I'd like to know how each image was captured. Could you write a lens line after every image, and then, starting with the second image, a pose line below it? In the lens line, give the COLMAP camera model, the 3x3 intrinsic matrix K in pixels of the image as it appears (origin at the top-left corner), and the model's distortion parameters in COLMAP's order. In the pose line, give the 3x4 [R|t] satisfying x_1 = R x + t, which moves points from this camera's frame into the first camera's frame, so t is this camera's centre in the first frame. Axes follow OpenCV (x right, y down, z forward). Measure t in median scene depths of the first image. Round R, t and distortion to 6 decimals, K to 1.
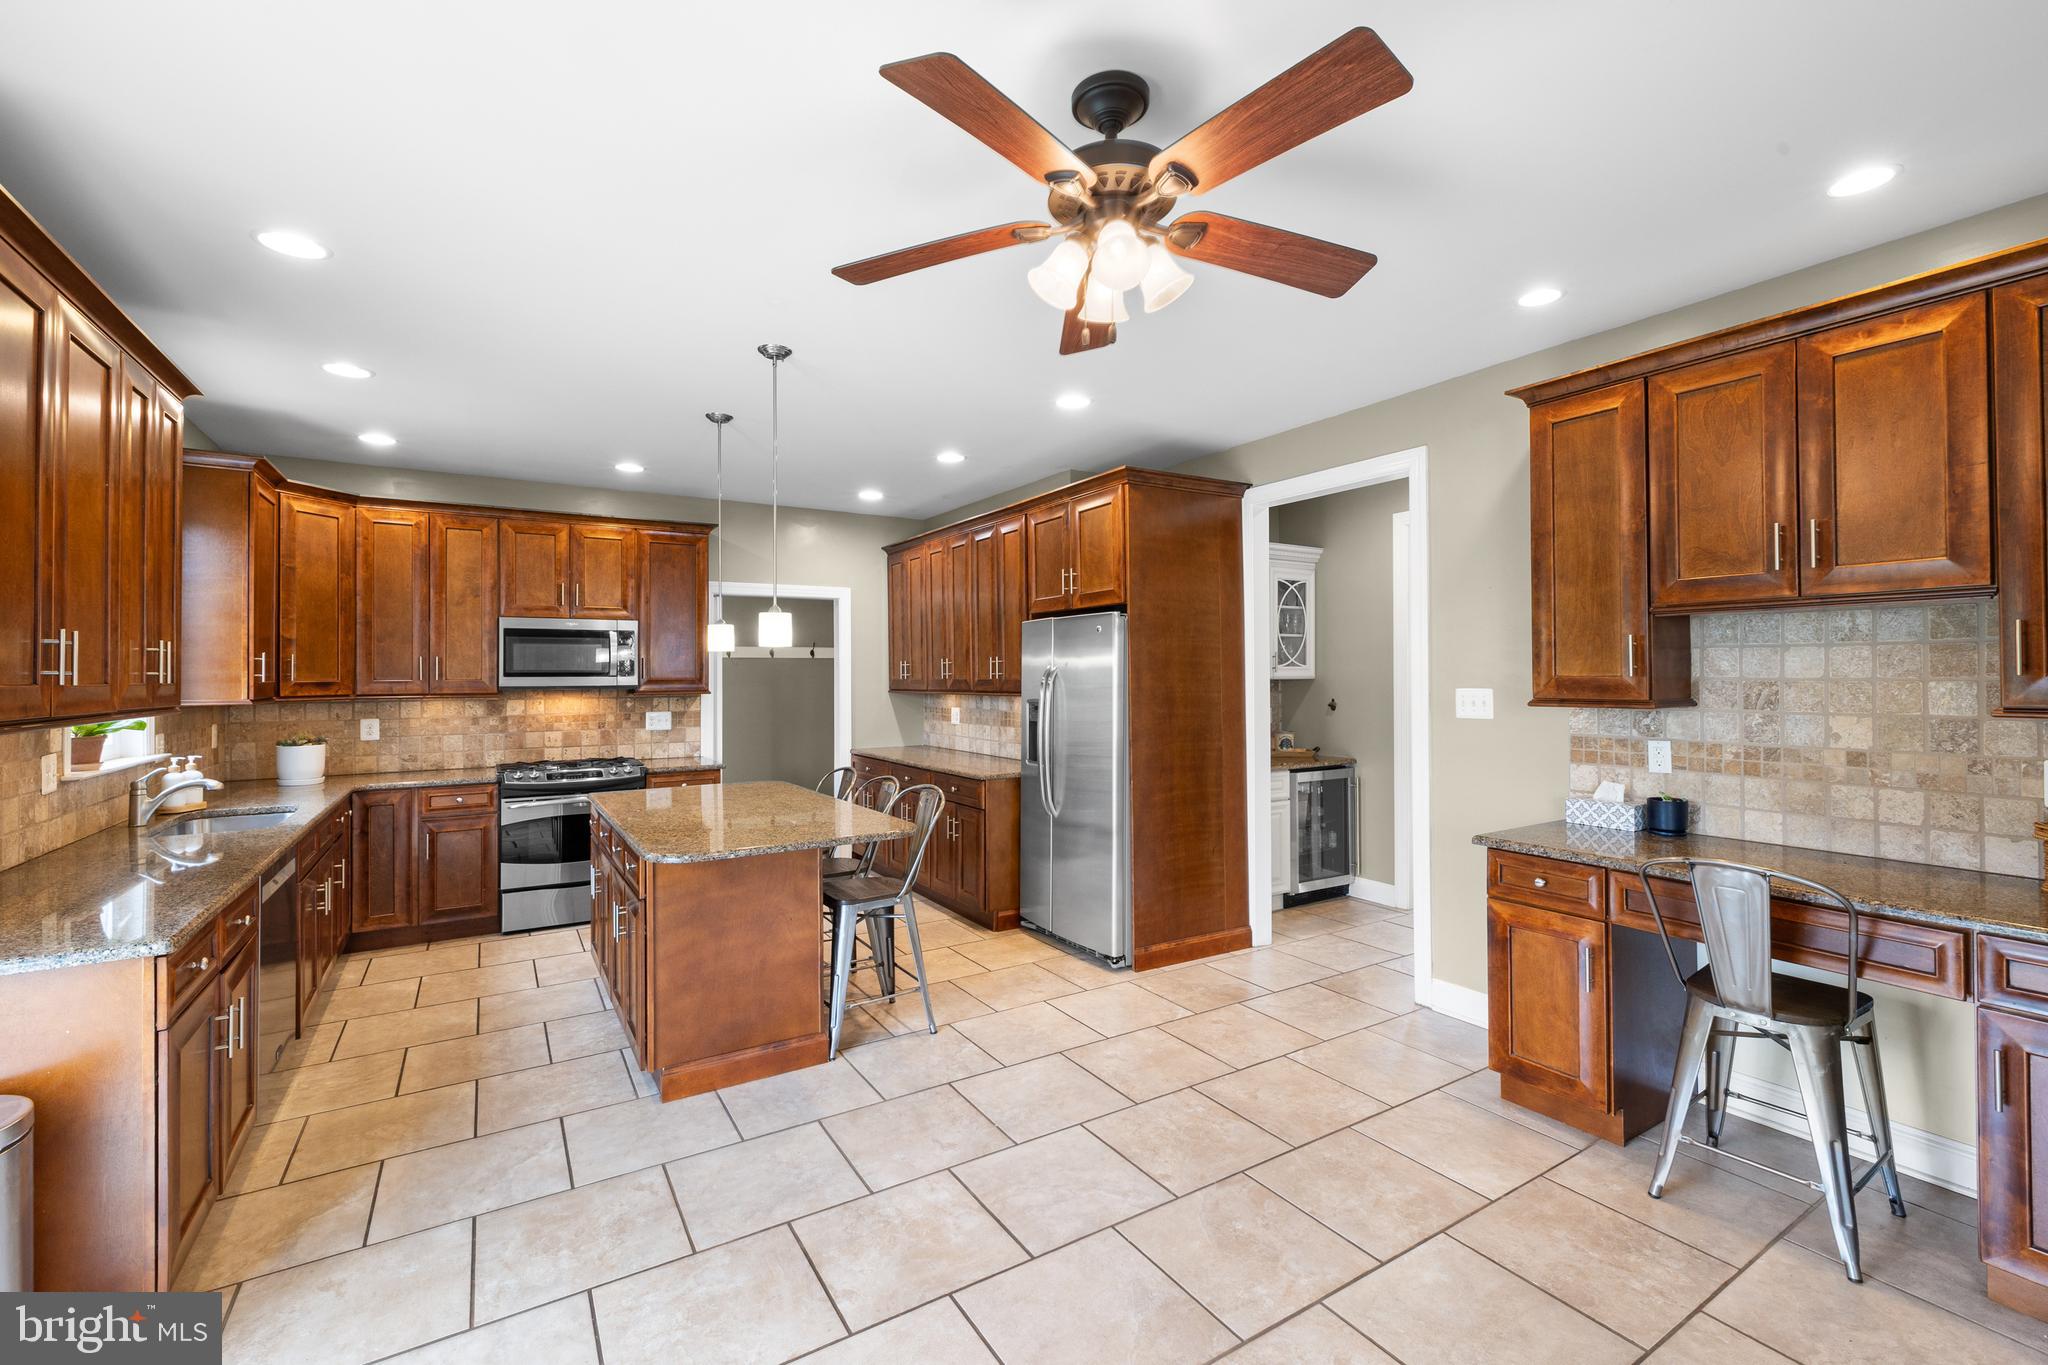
lens RADIAL K [[873.4, 0, 1027.5], [0, 873.4, 664.7], [0, 0, 1]] dist [-0.001469, 0.001605]
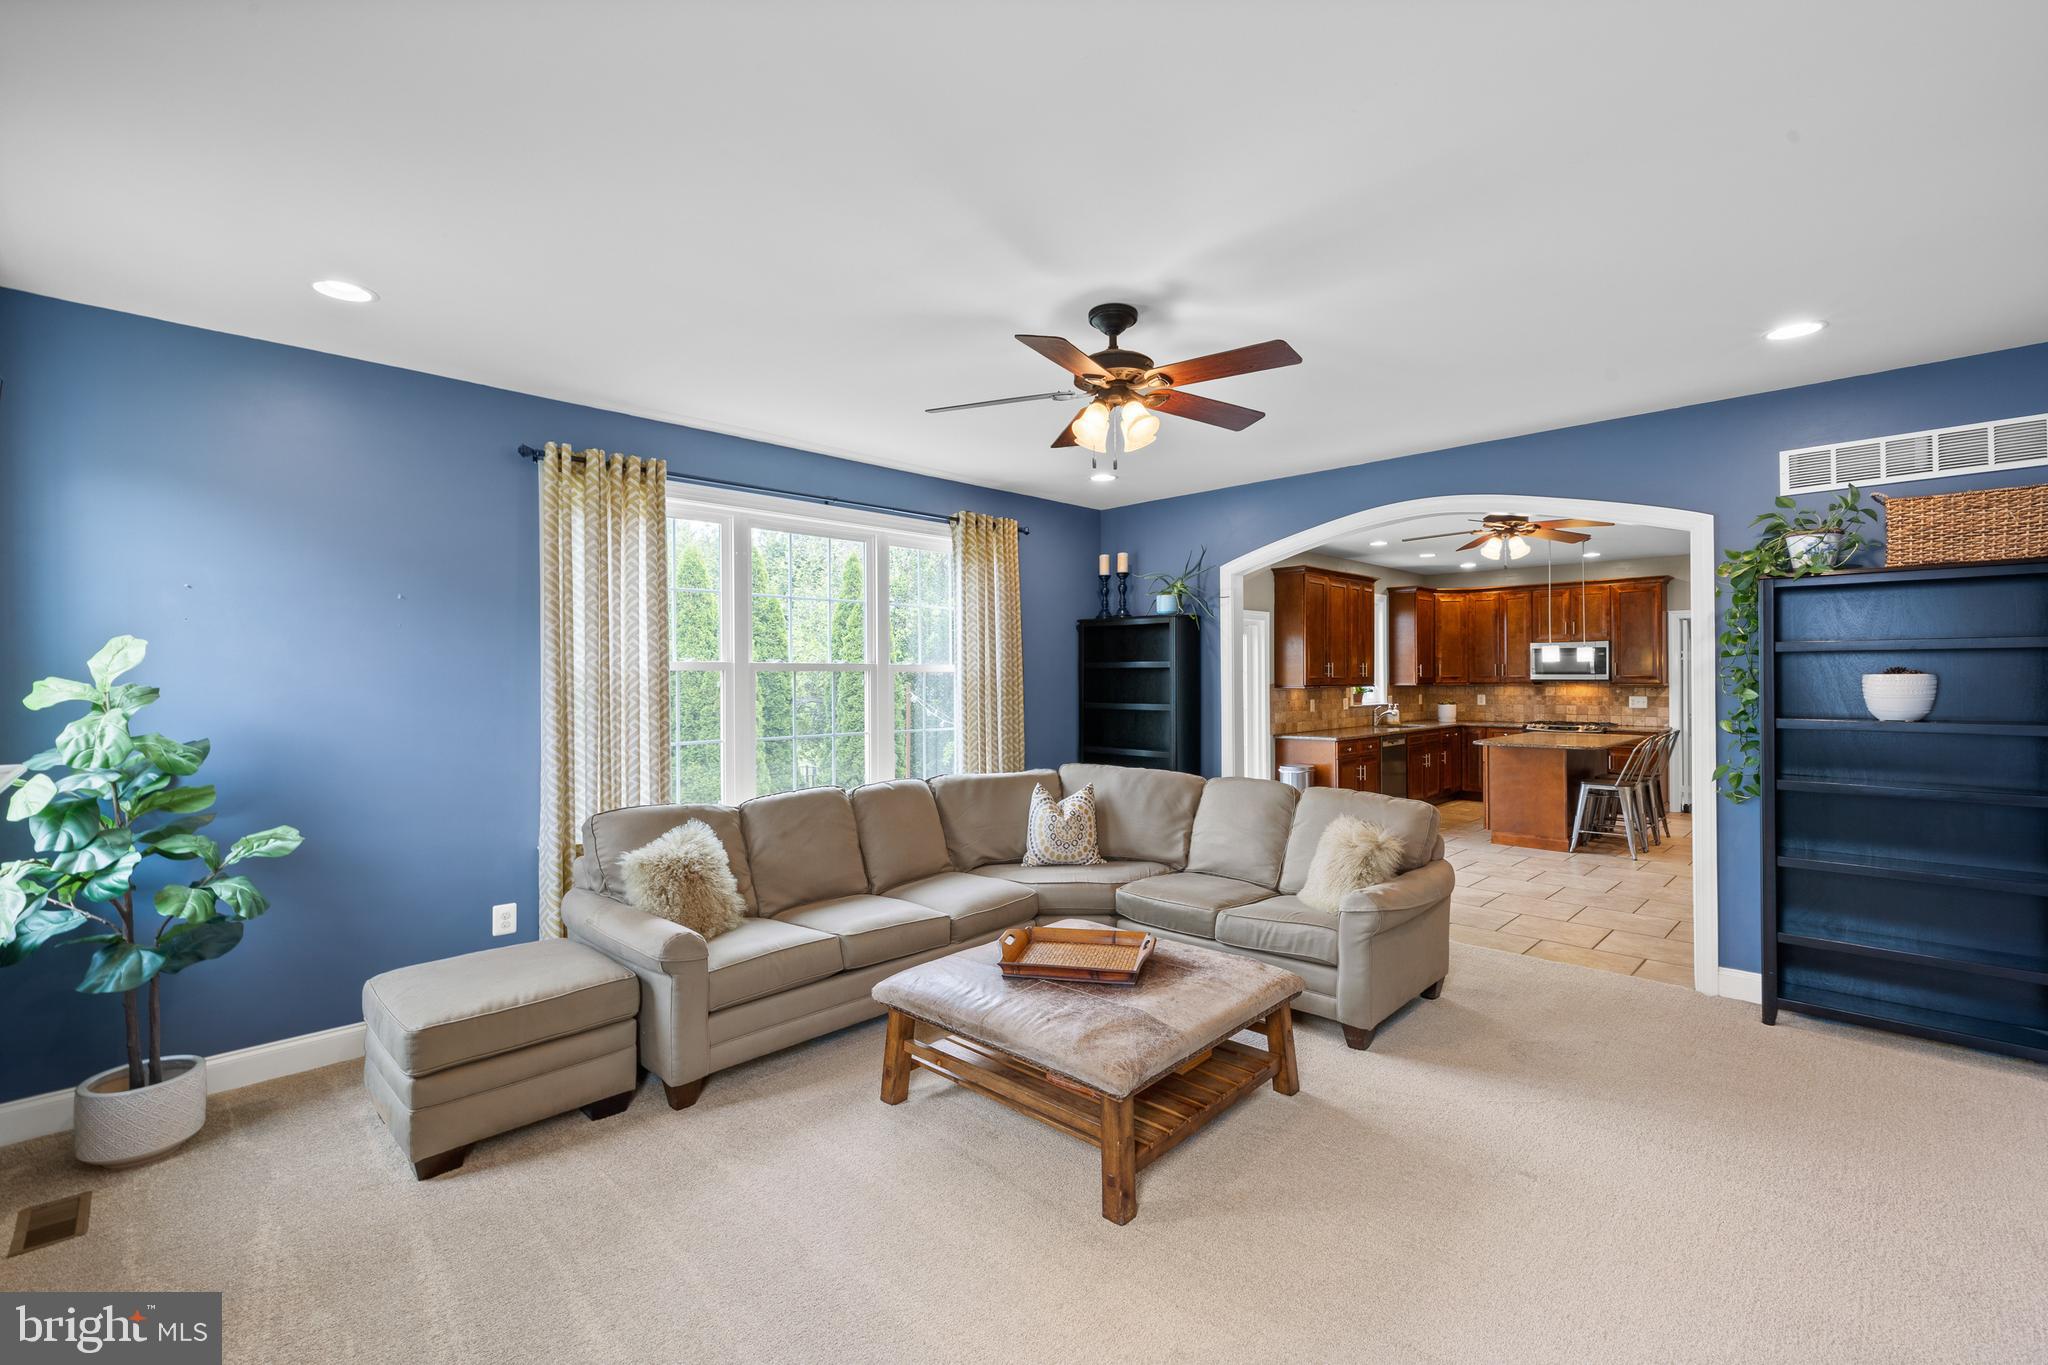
lens RADIAL K [[873.4, 0, 1027.8], [0, 873.4, 675.6], [0, 0, 1]] dist [-0.001469, 0.001605]
pose [[0.225079, 0.005114, -0.974327, 1.217403], [0.012929, 0.999883, 0.008235, -0.015976], [0.974255, -0.014451, 0.224987, -0.609231]]
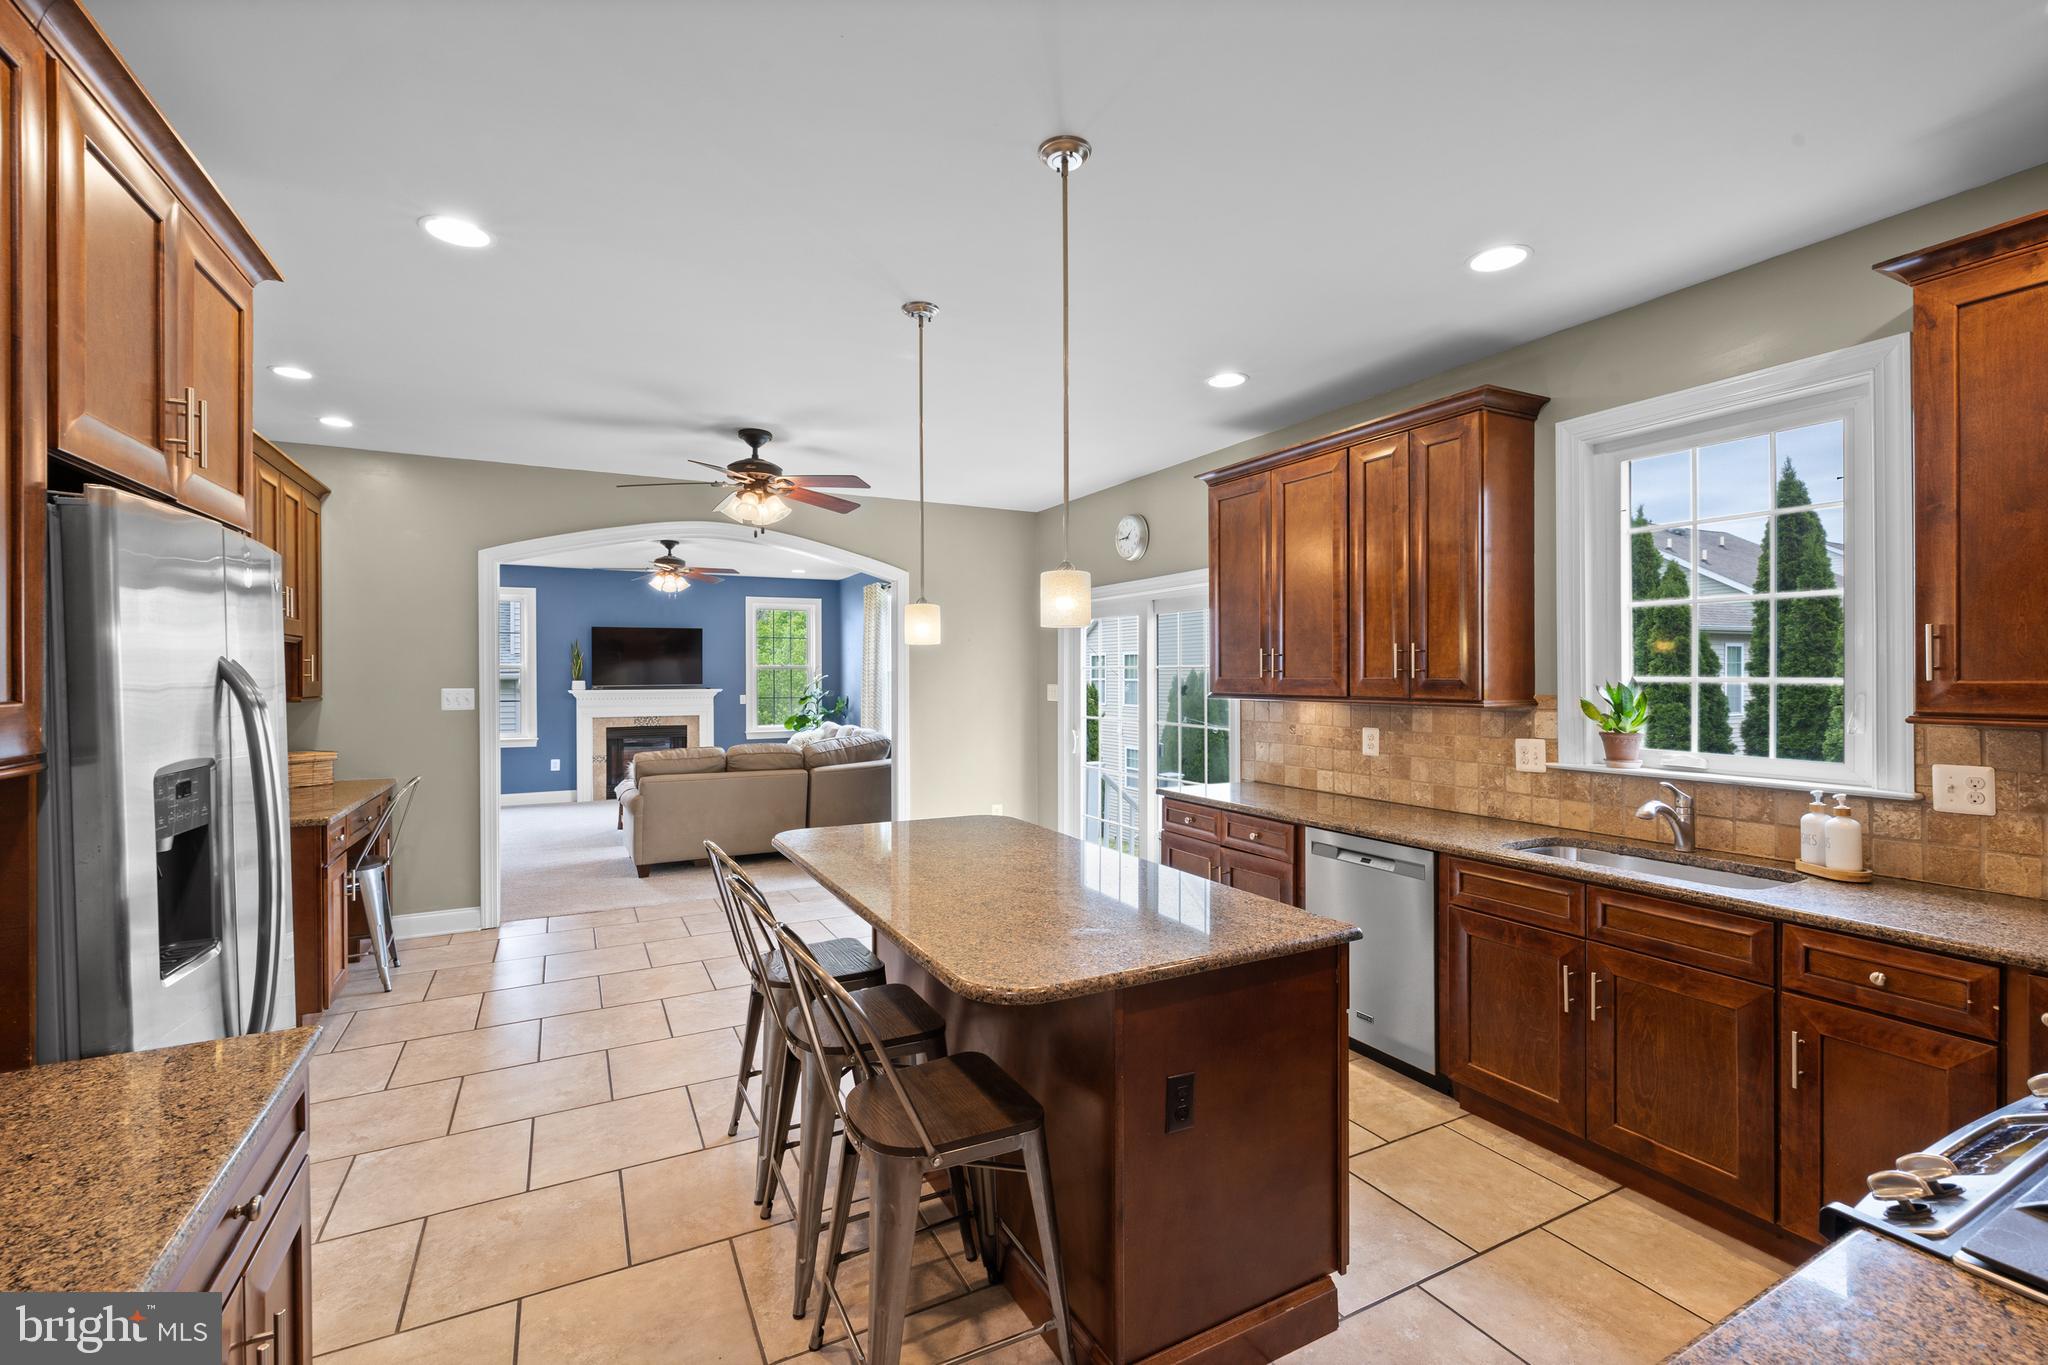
lens RADIAL K [[873.4, 0, 1030.9], [0, 873.4, 684.8], [0, 0, 1]] dist [-0.001469, 0.001605]
pose [[-0.997298, 0.008345, 0.072983, -0.361689], [0.008397, 0.999965, 0.000412, 0.016753], [-0.072977, 0.001024, -0.997333, 1.465268]]
